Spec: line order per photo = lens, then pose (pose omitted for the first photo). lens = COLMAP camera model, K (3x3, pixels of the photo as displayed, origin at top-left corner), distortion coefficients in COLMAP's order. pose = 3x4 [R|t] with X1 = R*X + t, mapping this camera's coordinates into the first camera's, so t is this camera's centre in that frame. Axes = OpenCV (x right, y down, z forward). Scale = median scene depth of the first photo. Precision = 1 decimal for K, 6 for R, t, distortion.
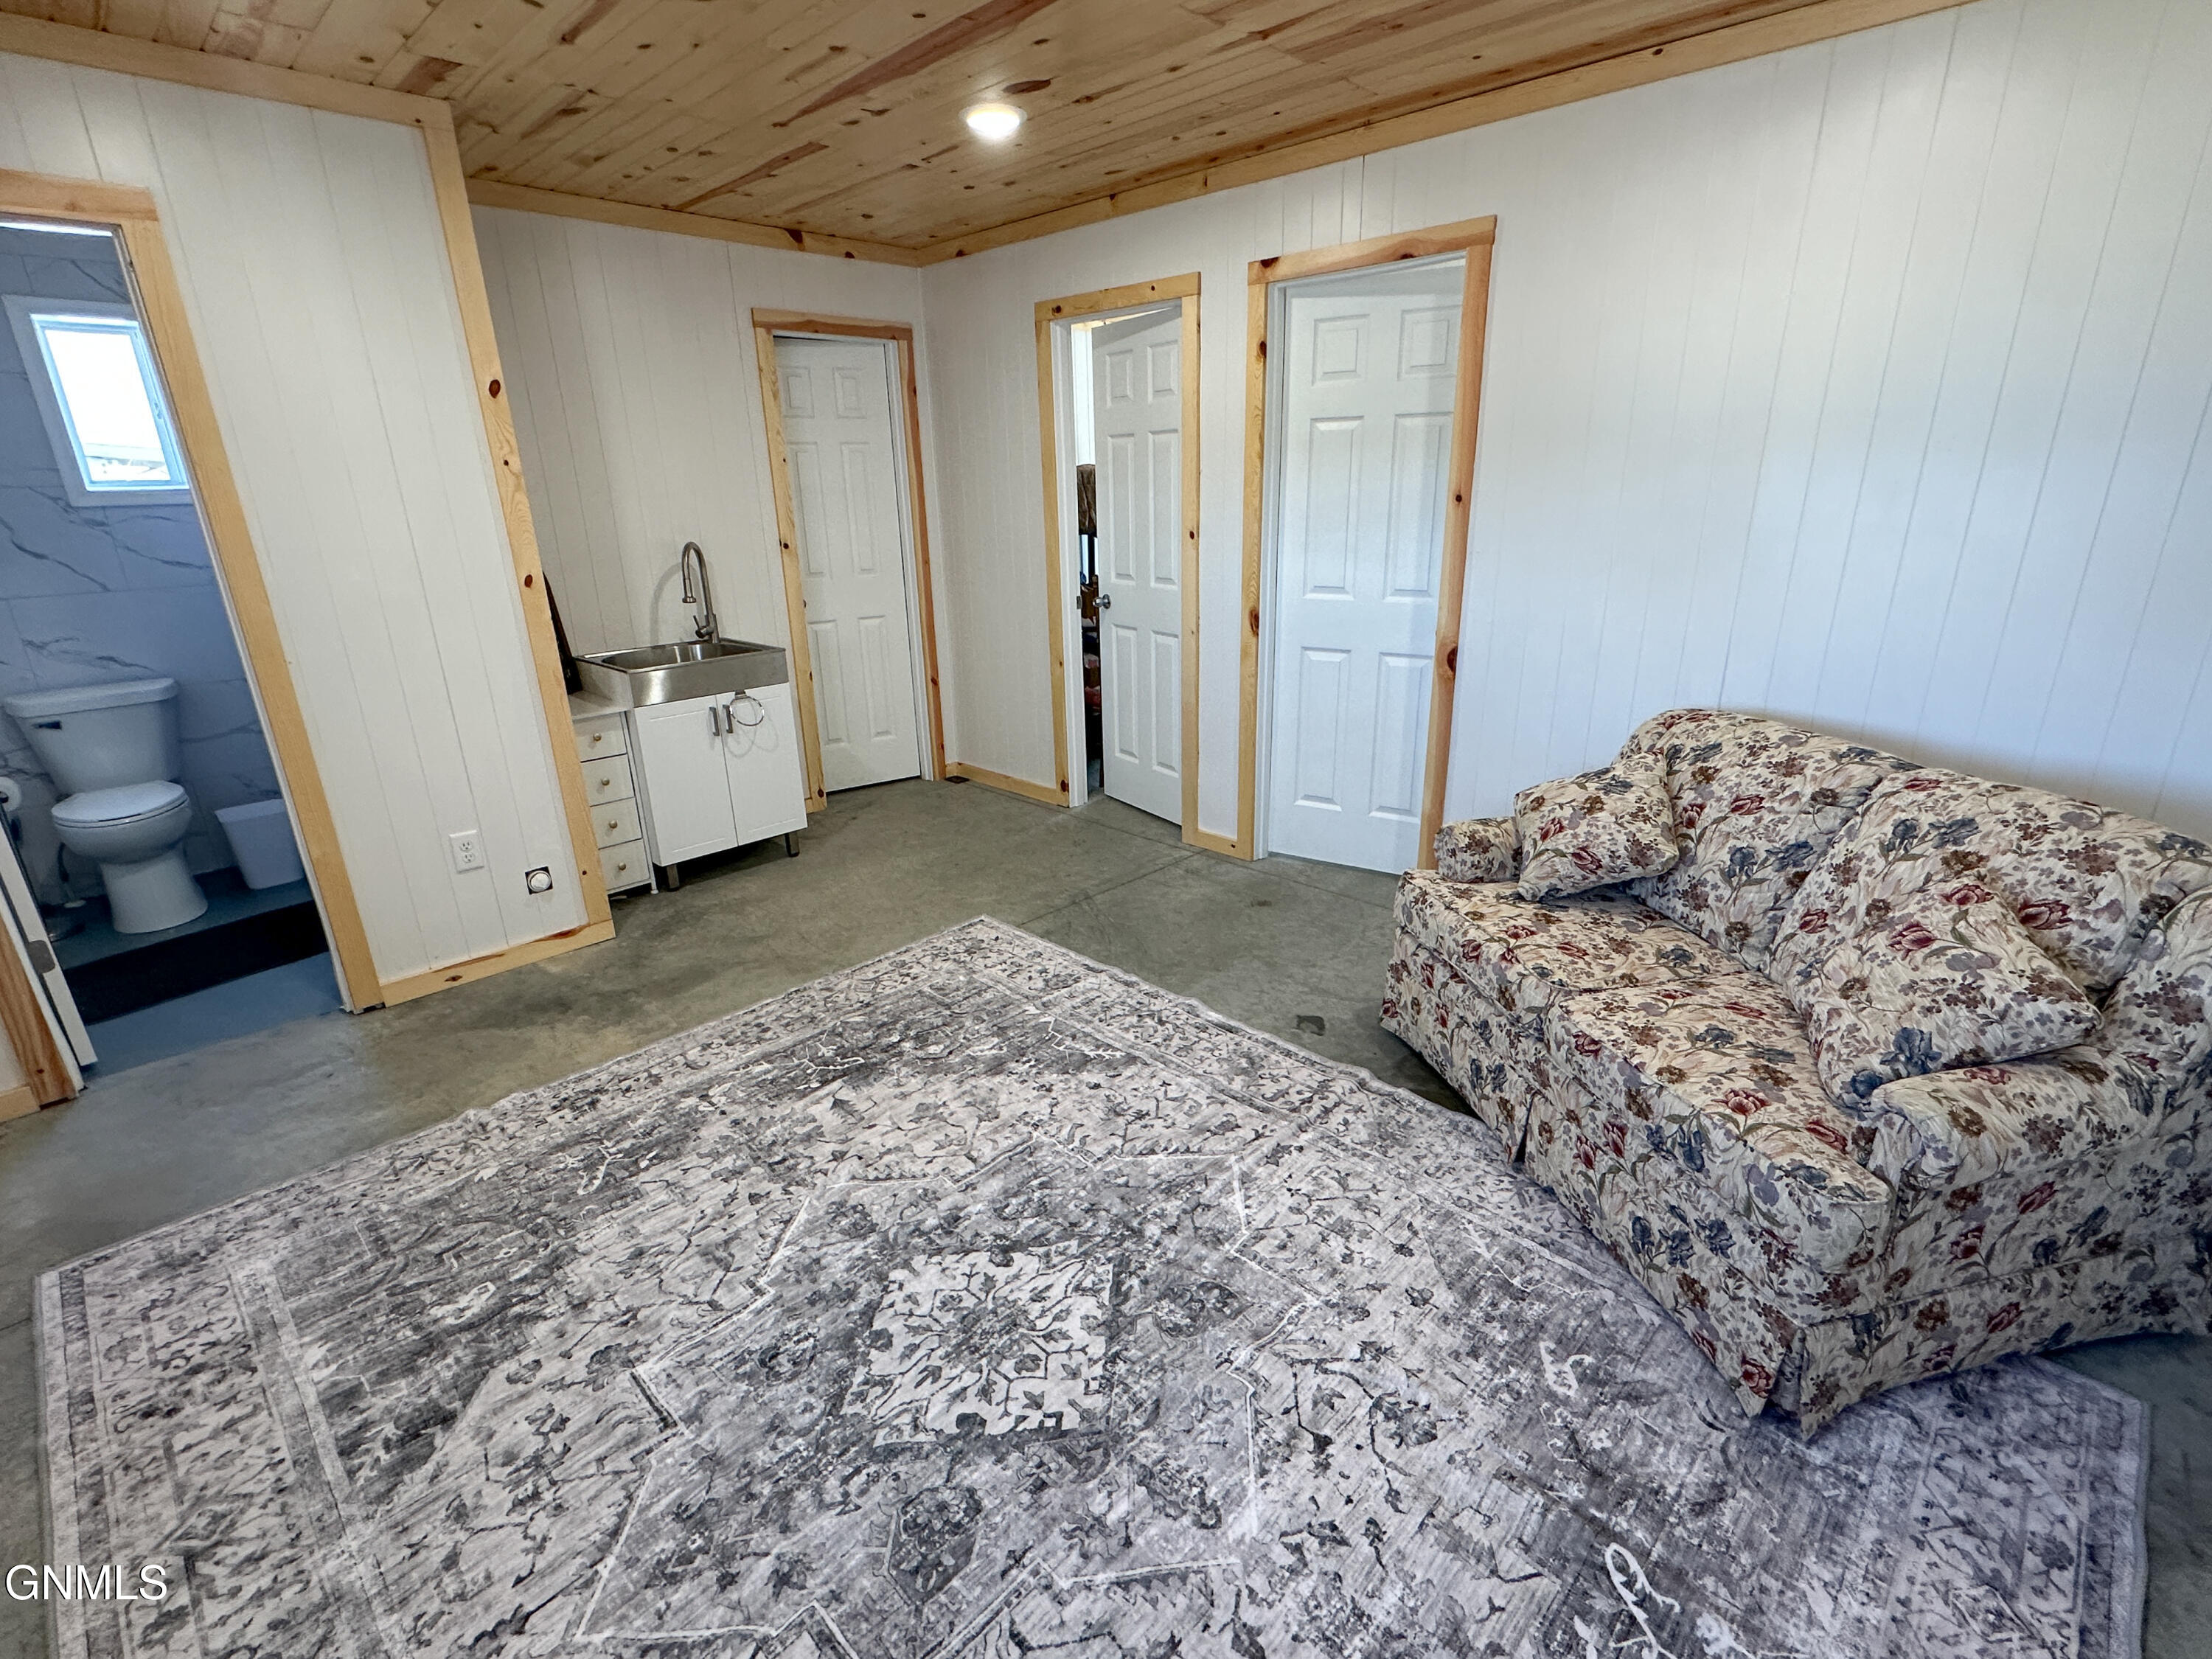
lens RADIAL K [[1033.6, 0, 1104.4], [0, 1033.6, 836.4], [0, 0, 1]] dist [-0.004574, 0.000901]
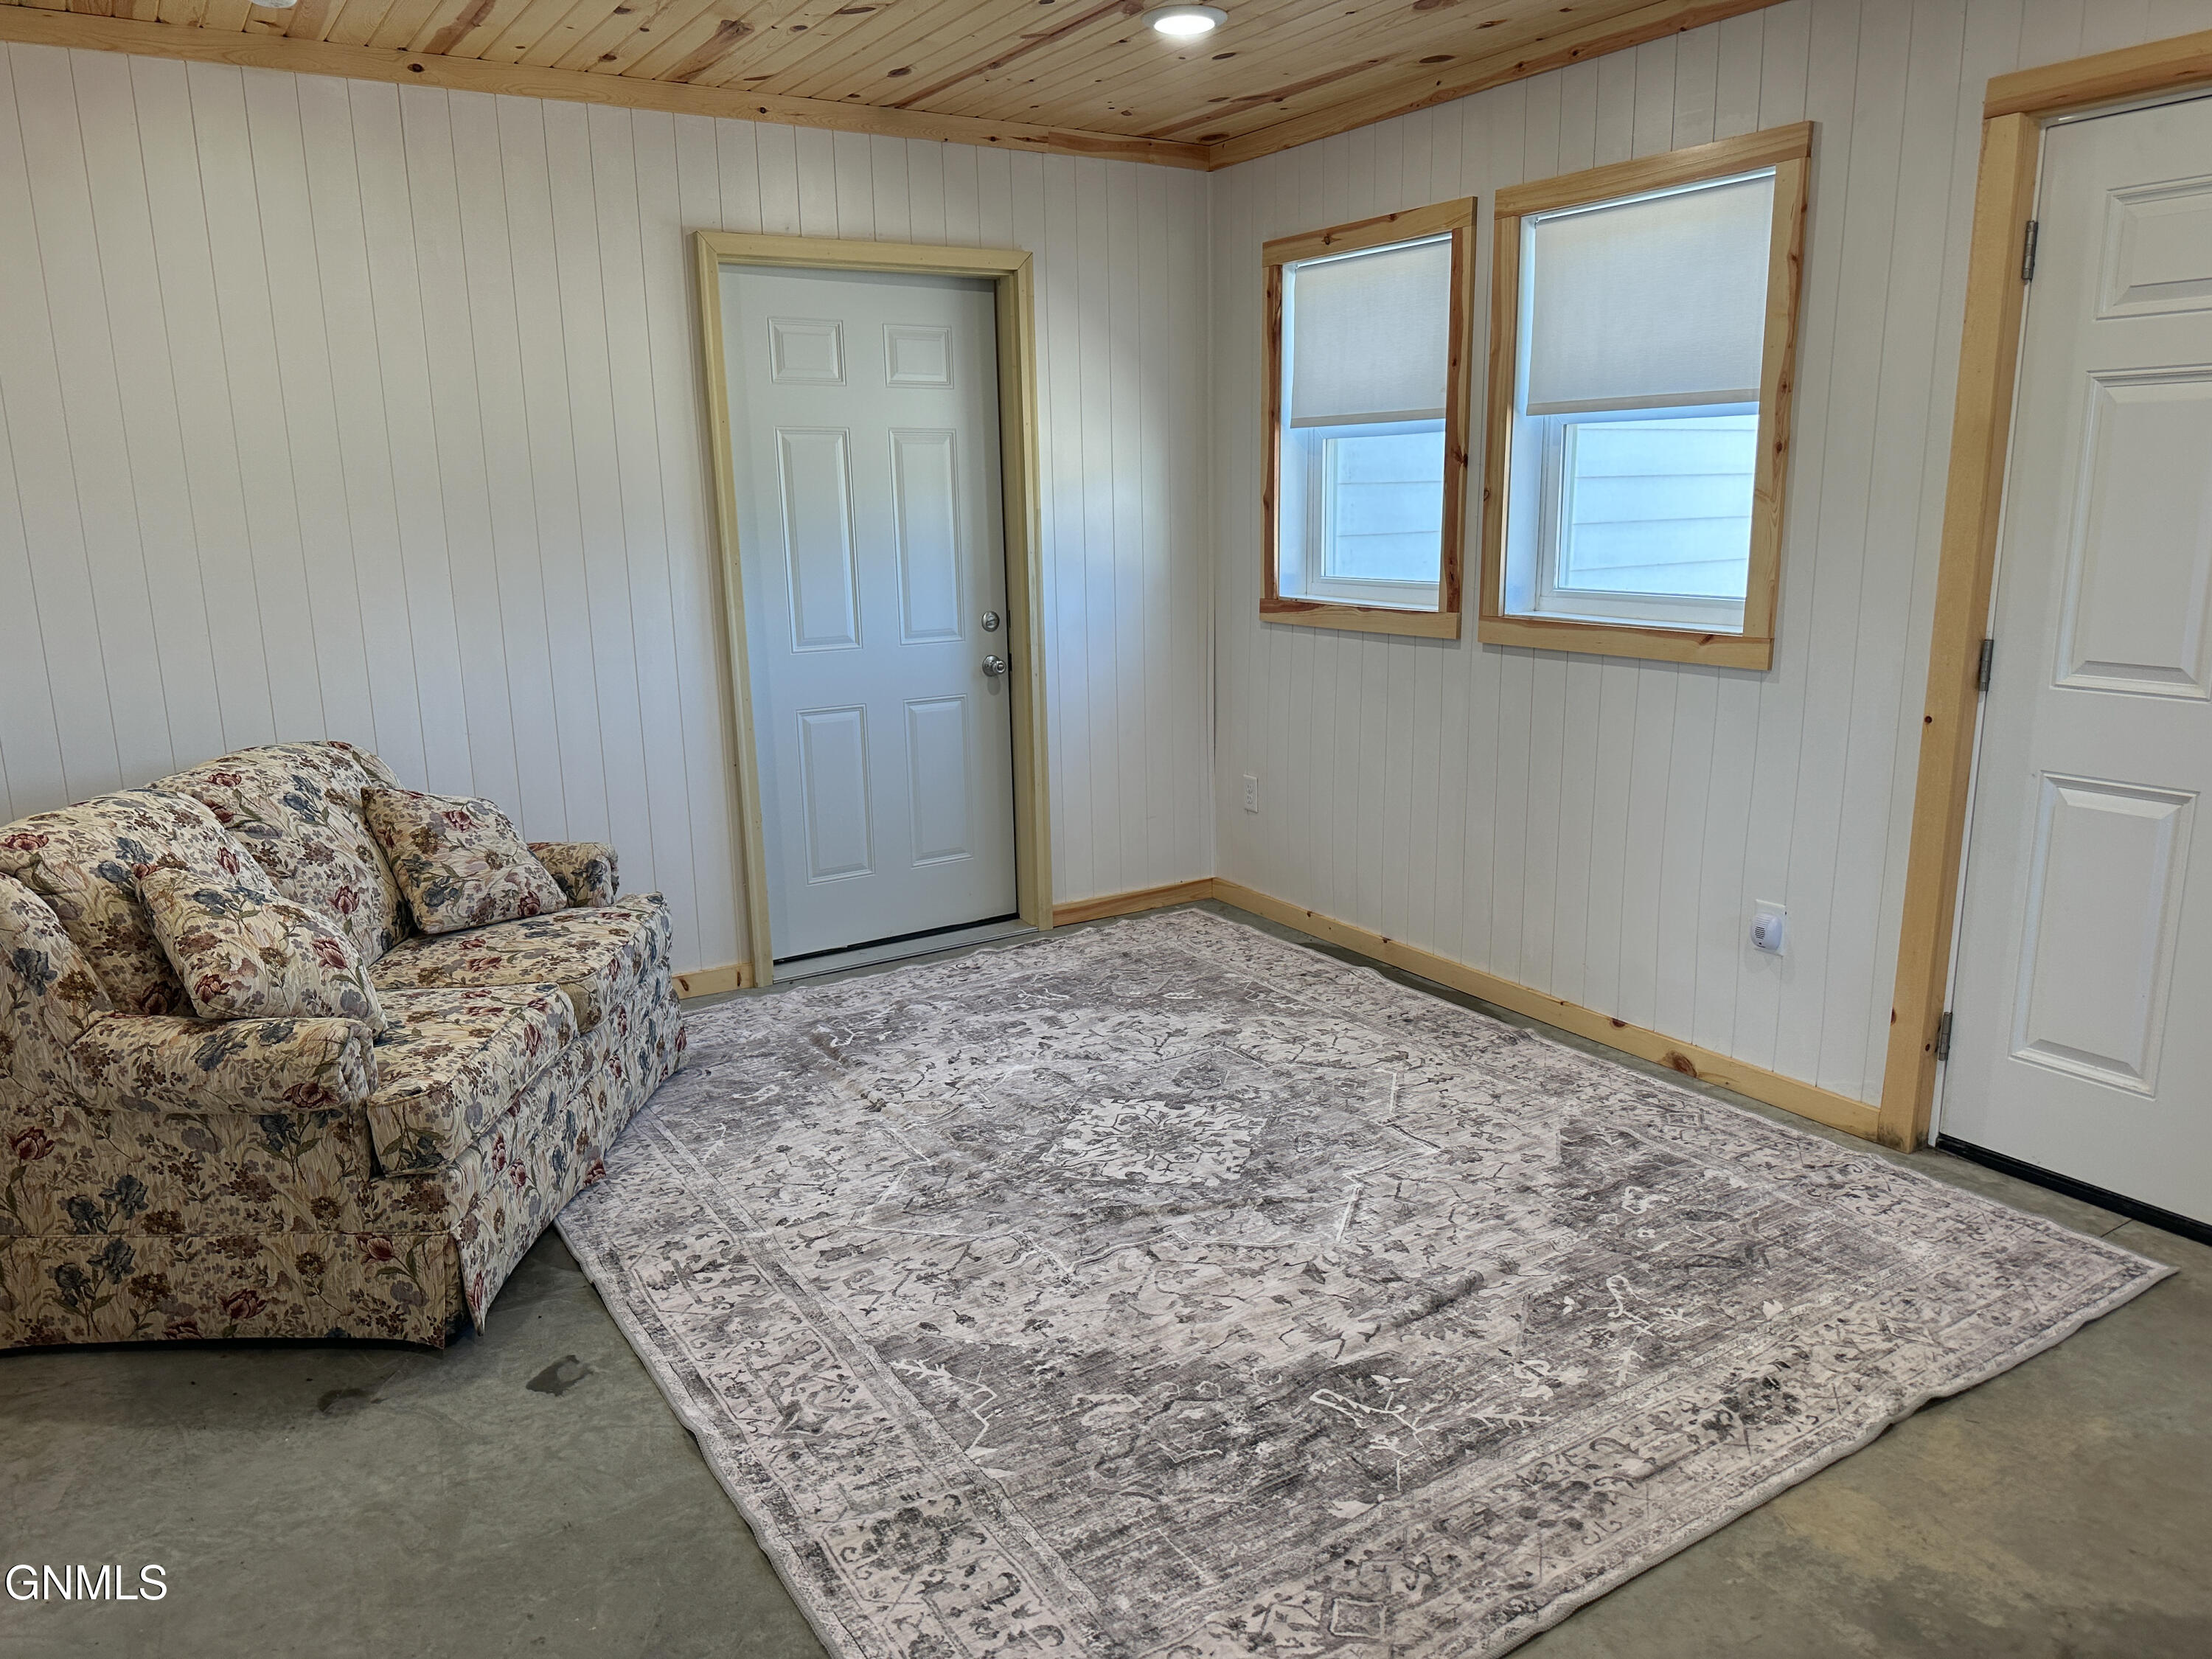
lens RADIAL K [[1568.8, 0, 1116.8], [0, 1568.8, 839.3], [0, 0, 1]] dist [0.063111, -0.072986]
pose [[-0.975697, -0.013697, 0.218695, -0.336698], [0.104039, 0.849417, 0.517364, -0.569396], [-0.192850, 0.527544, -0.827349, 1.695258]]
